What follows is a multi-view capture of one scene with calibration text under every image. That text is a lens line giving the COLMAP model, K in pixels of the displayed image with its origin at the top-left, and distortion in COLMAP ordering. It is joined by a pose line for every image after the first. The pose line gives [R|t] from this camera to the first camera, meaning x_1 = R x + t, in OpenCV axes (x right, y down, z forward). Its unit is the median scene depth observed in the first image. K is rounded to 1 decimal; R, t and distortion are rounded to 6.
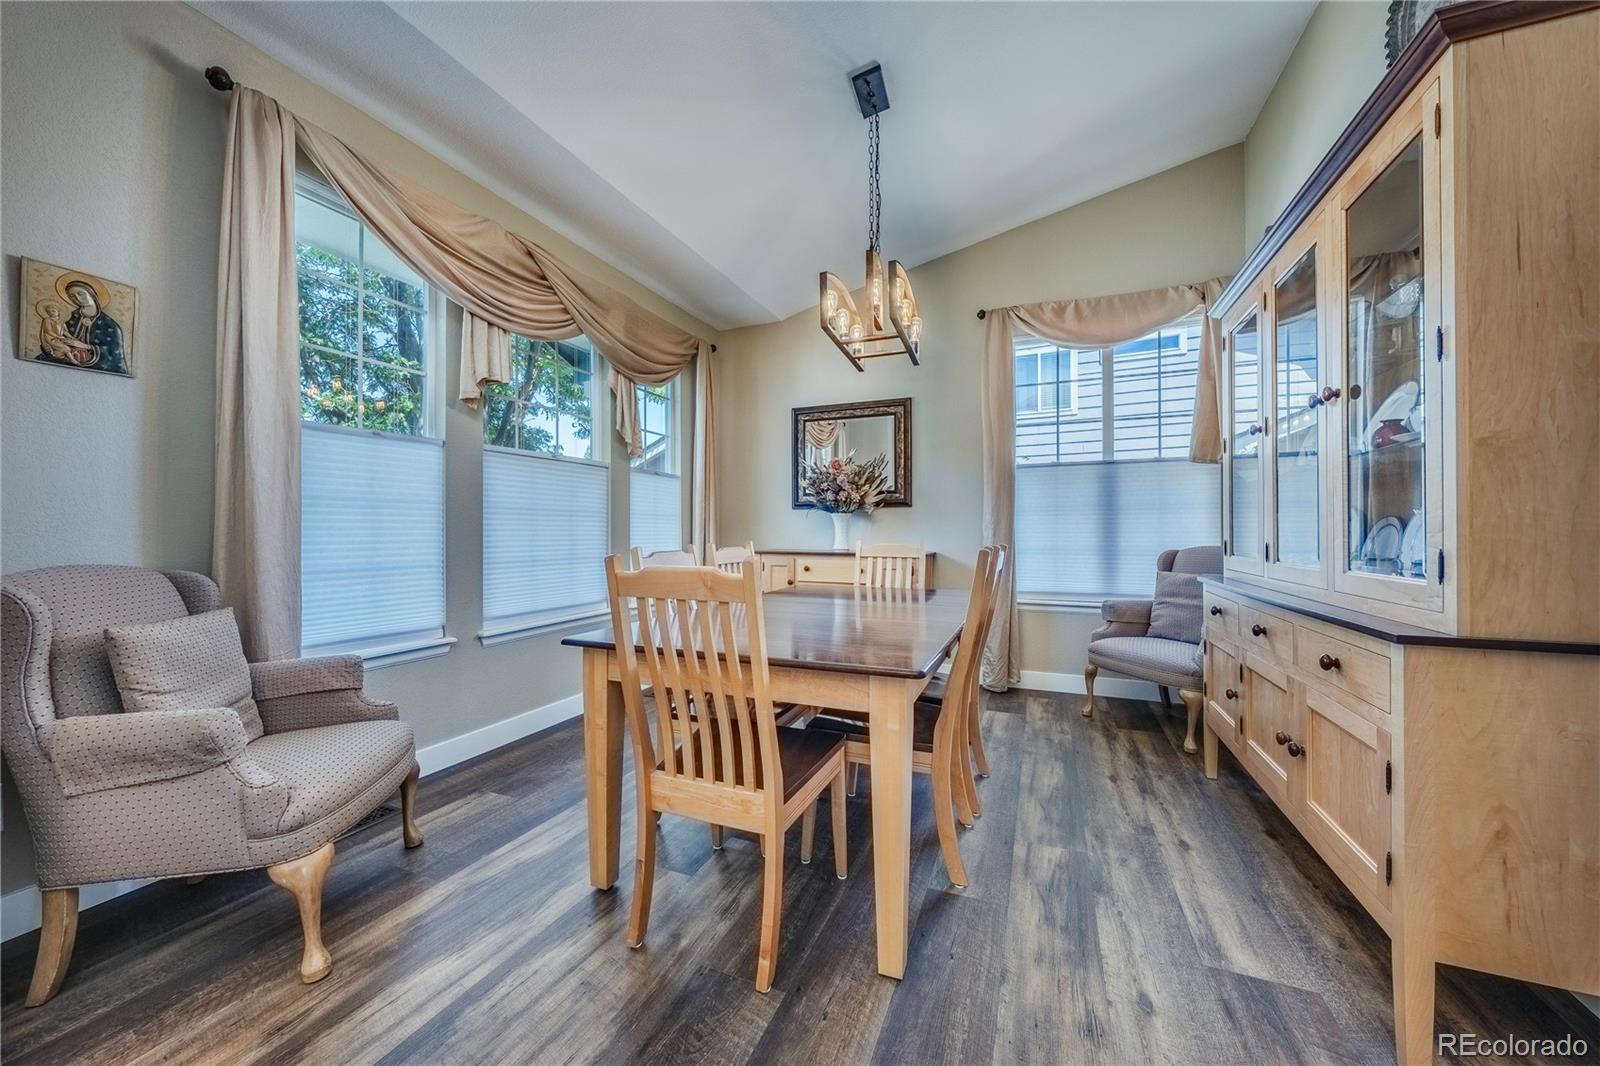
lens RADIAL K [[569.4, 0, 814.4], [0, 569.4, 530.1], [0, 0, 1]] dist [0.004051, 0.000164]
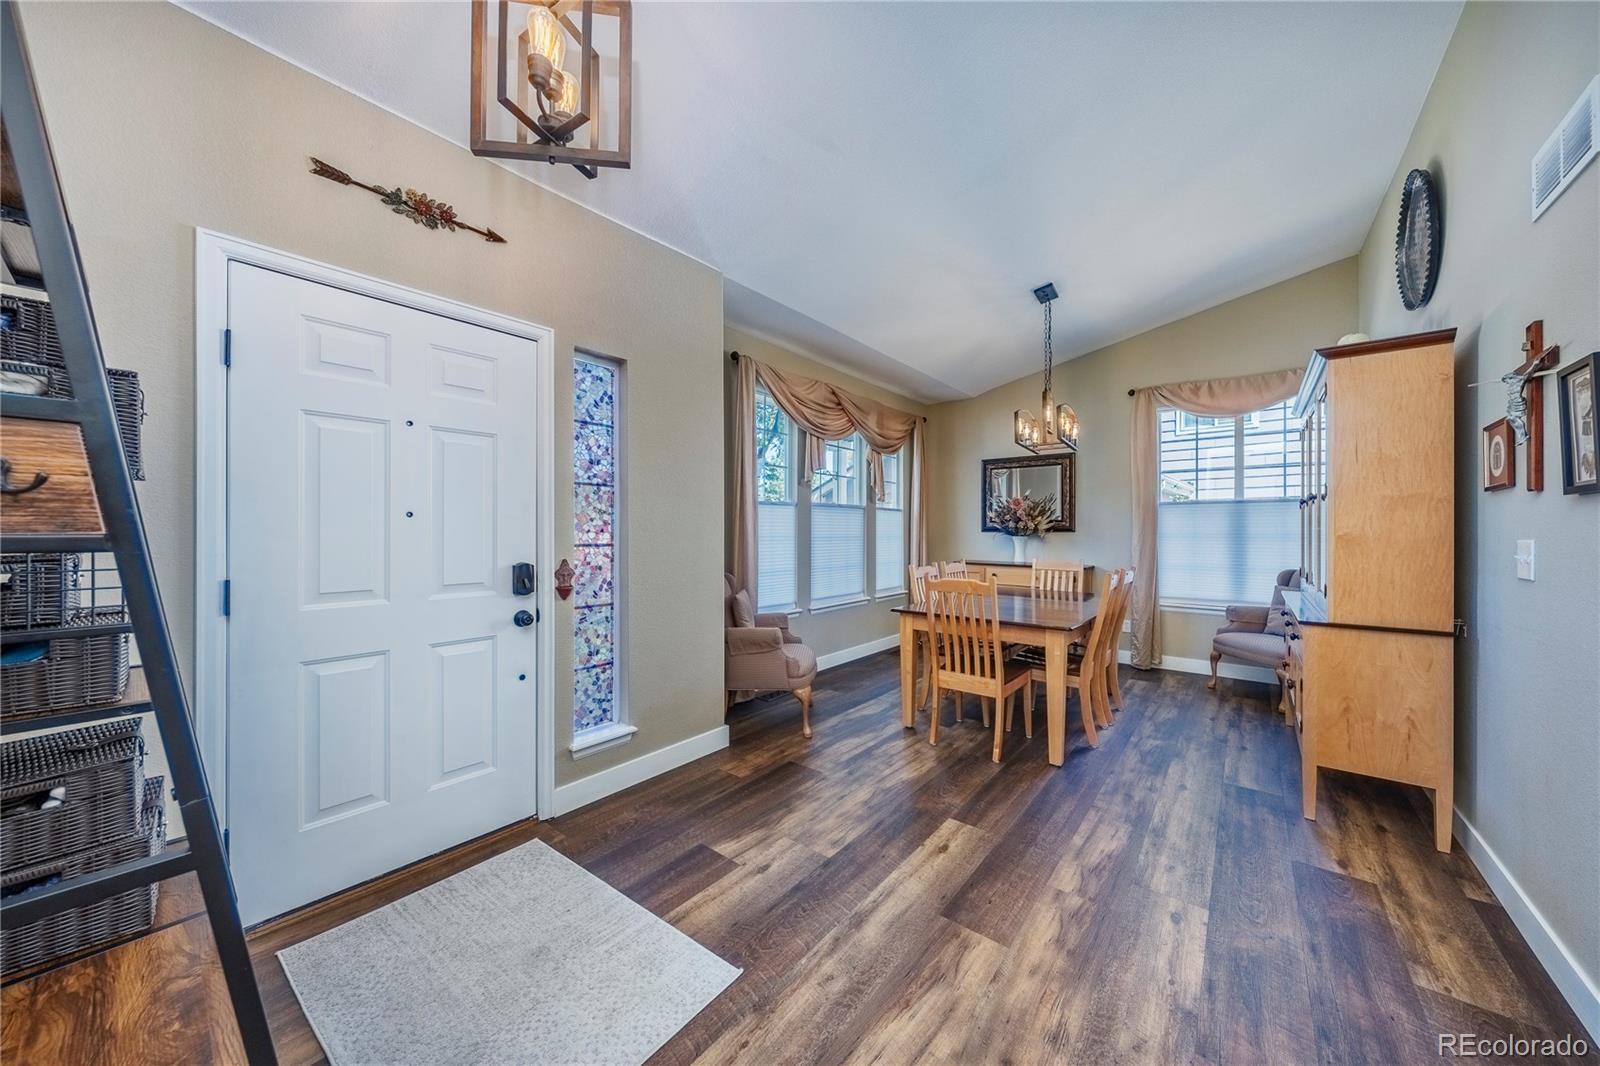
lens RADIAL K [[550.2, 0, 802.0], [0, 550.2, 532.1], [0, 0, 1]] dist [-0.001908, -0.000050]
pose [[0.953903, 0.004735, -0.300077, -0.101227], [-0.002294, 0.999961, 0.008487, -0.086837], [0.300105, -0.007407, 0.953877, -0.795029]]
